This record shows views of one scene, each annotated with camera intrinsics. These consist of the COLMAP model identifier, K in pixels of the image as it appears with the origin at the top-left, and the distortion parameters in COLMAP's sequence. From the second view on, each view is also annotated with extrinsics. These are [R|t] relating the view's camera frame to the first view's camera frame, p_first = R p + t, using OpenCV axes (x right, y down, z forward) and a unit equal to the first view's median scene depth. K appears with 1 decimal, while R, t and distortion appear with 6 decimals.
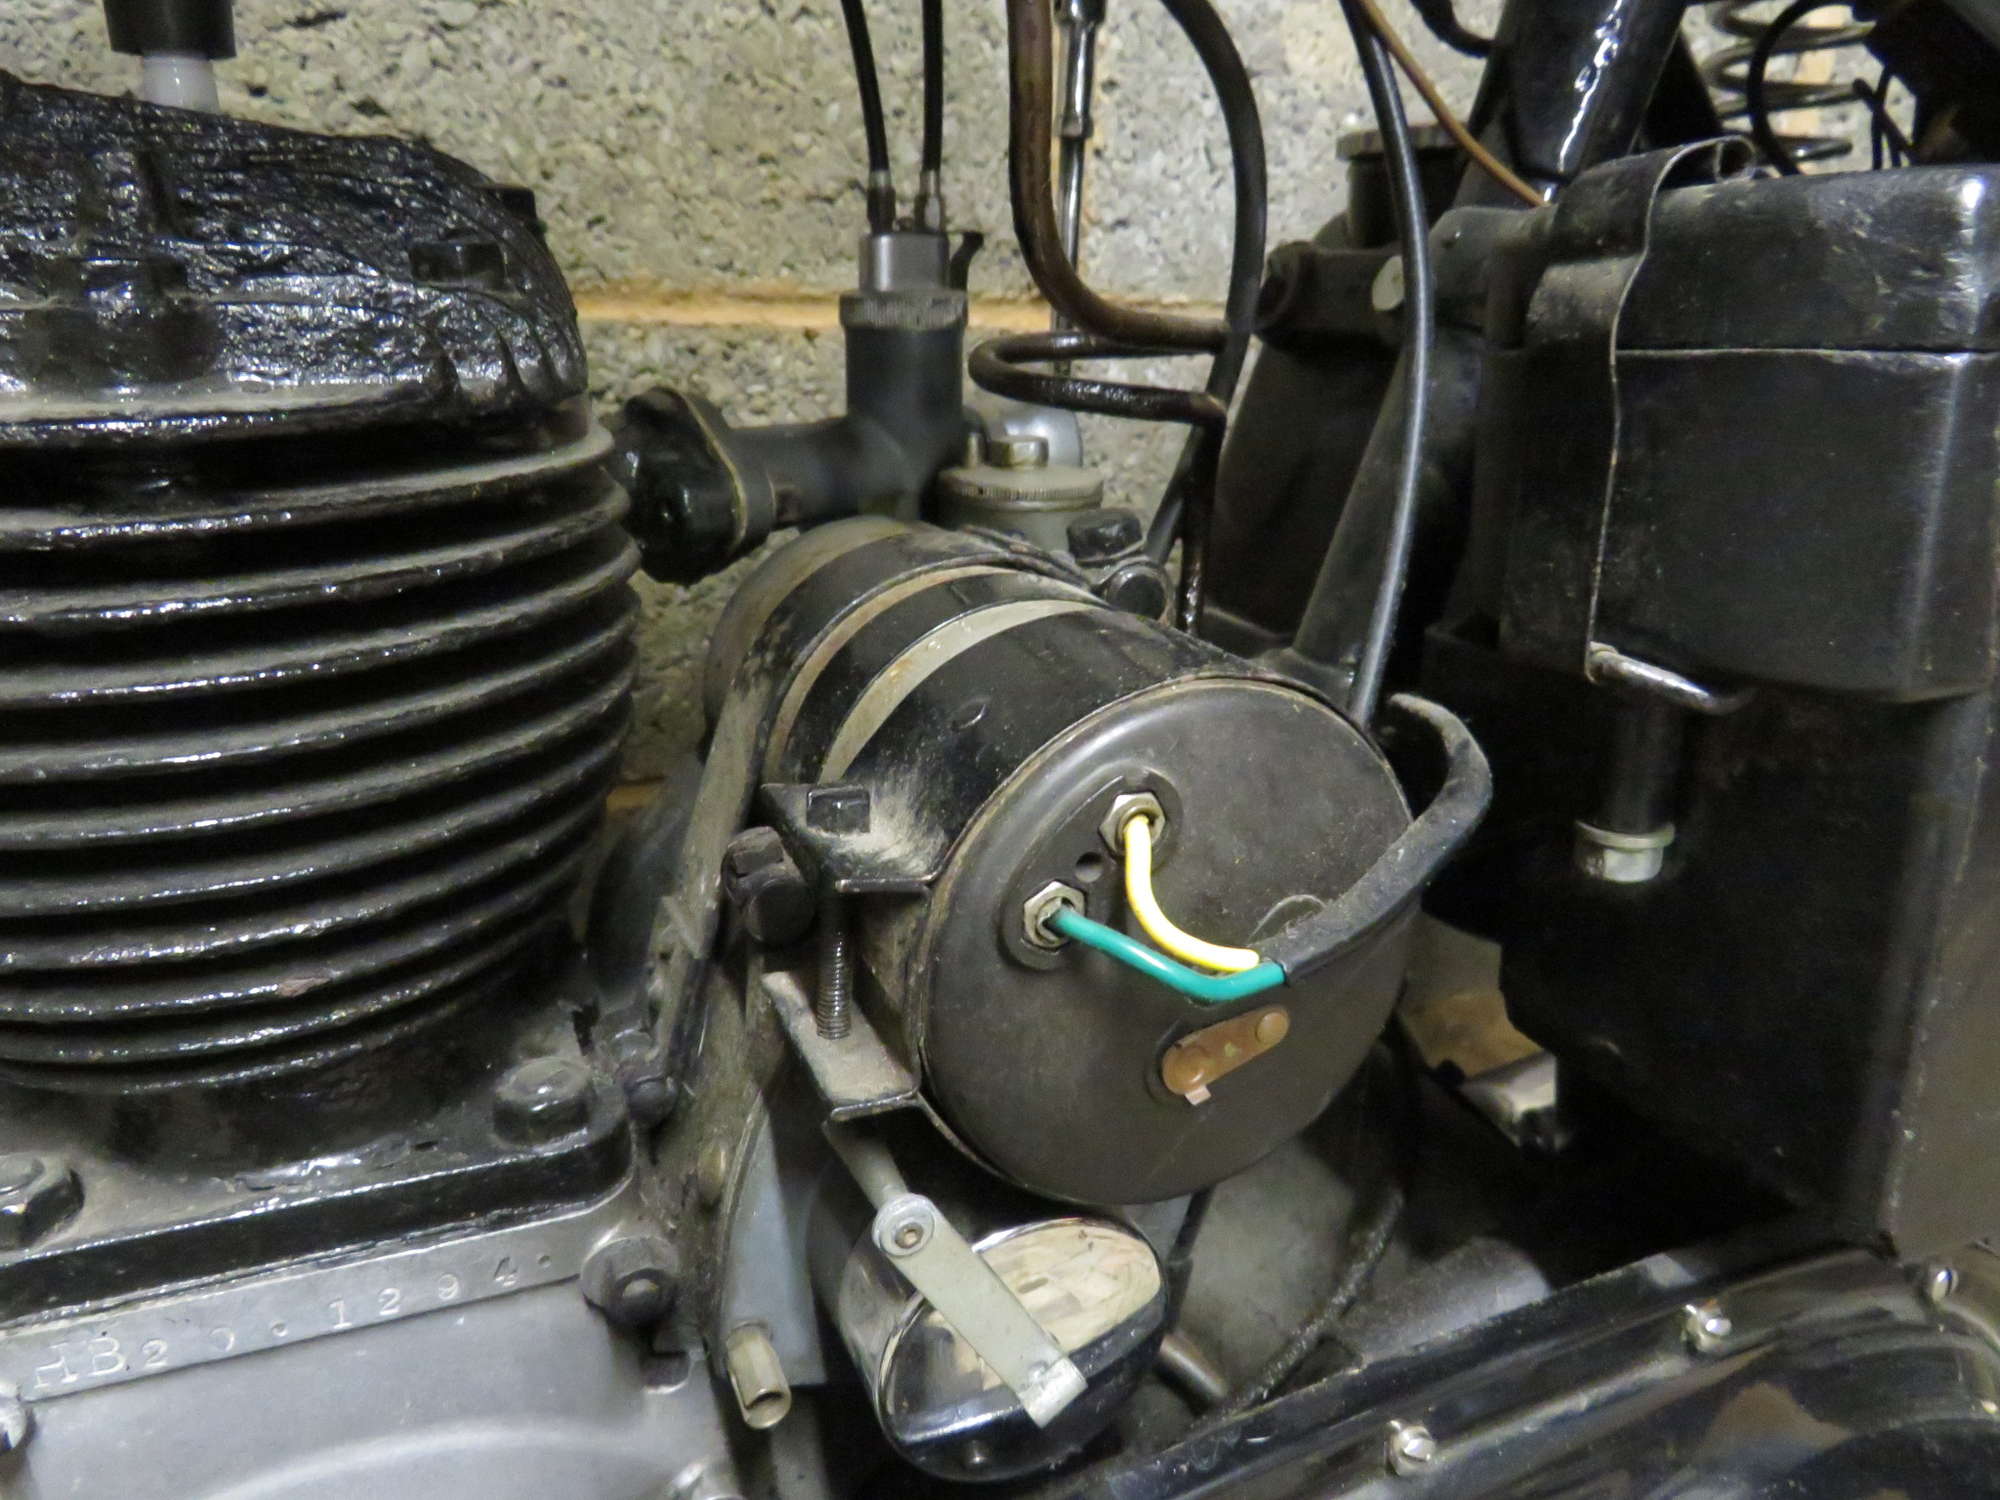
lens RADIAL K [[1409.3, 0, 994.4], [0, 1409.3, 745.2], [0, 0, 1]] dist [-0.028978, 0.006659]
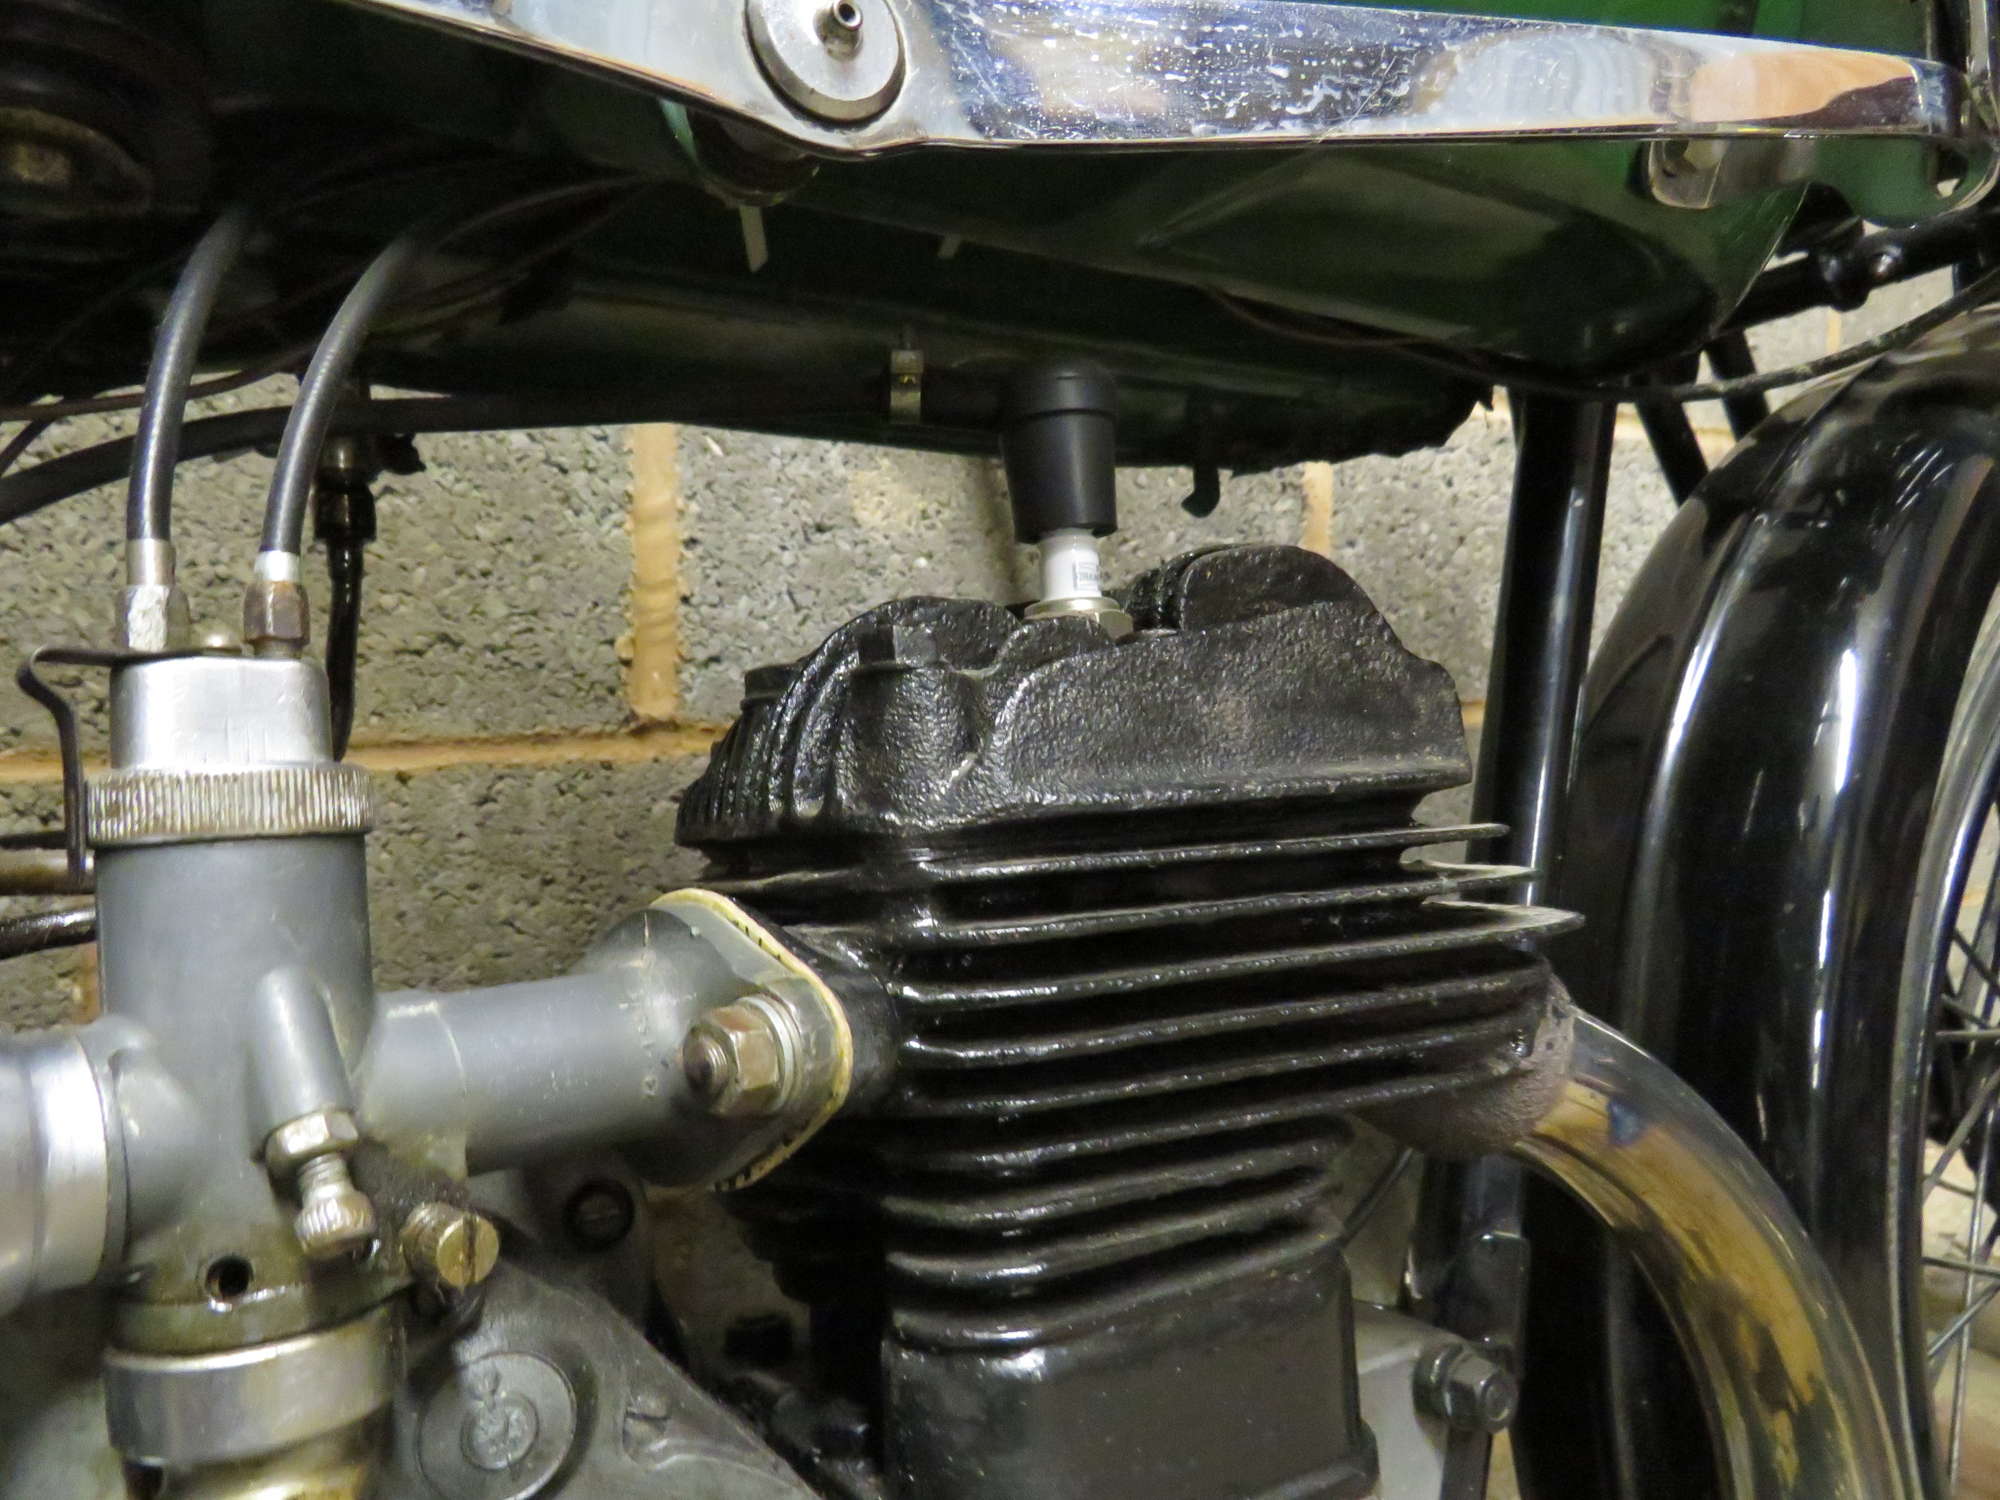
lens RADIAL K [[1409.3, 0, 992.7], [0, 1409.3, 745.3], [0, 0, 1]] dist [-0.028978, 0.006659]
pose [[0.981960, -0.060006, 0.179318, 0.122322], [0.109688, 0.953219, -0.281678, 0.023793], [-0.154026, 0.296266, 0.942604, -0.042599]]
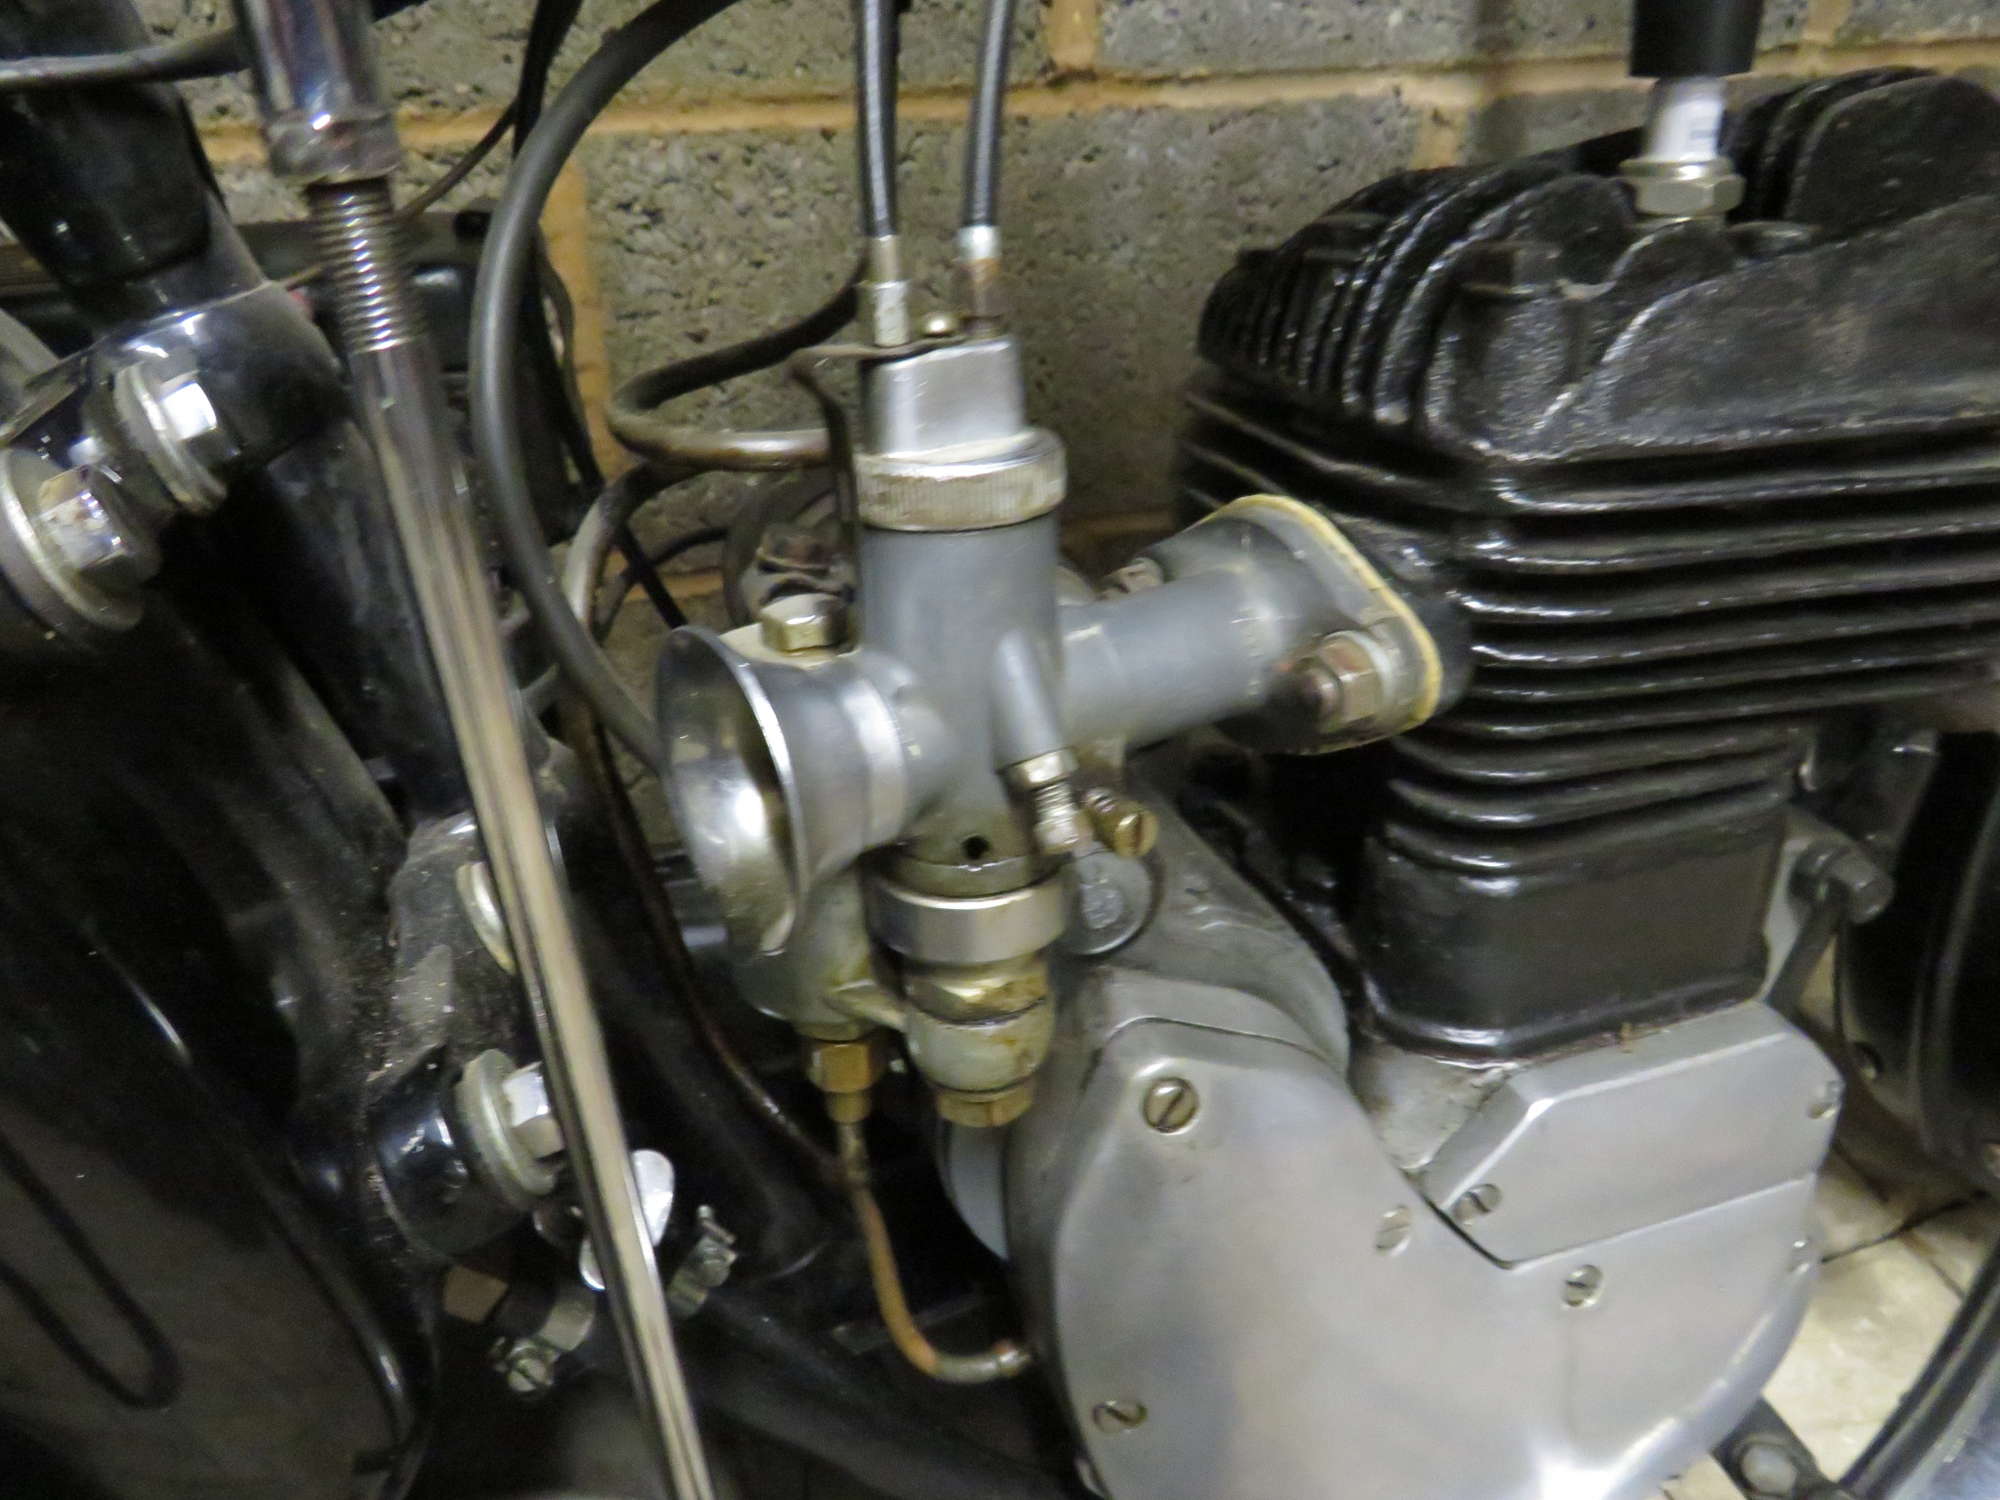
lens RADIAL K [[1409.3, 0, 995.9], [0, 1409.3, 750.2], [0, 0, 1]] dist [-0.028978, 0.006659]
pose [[0.998460, -0.012121, -0.054131, 0.044649], [0.023080, 0.978131, 0.206707, -0.070553], [0.050442, -0.207639, 0.976904, -0.085172]]
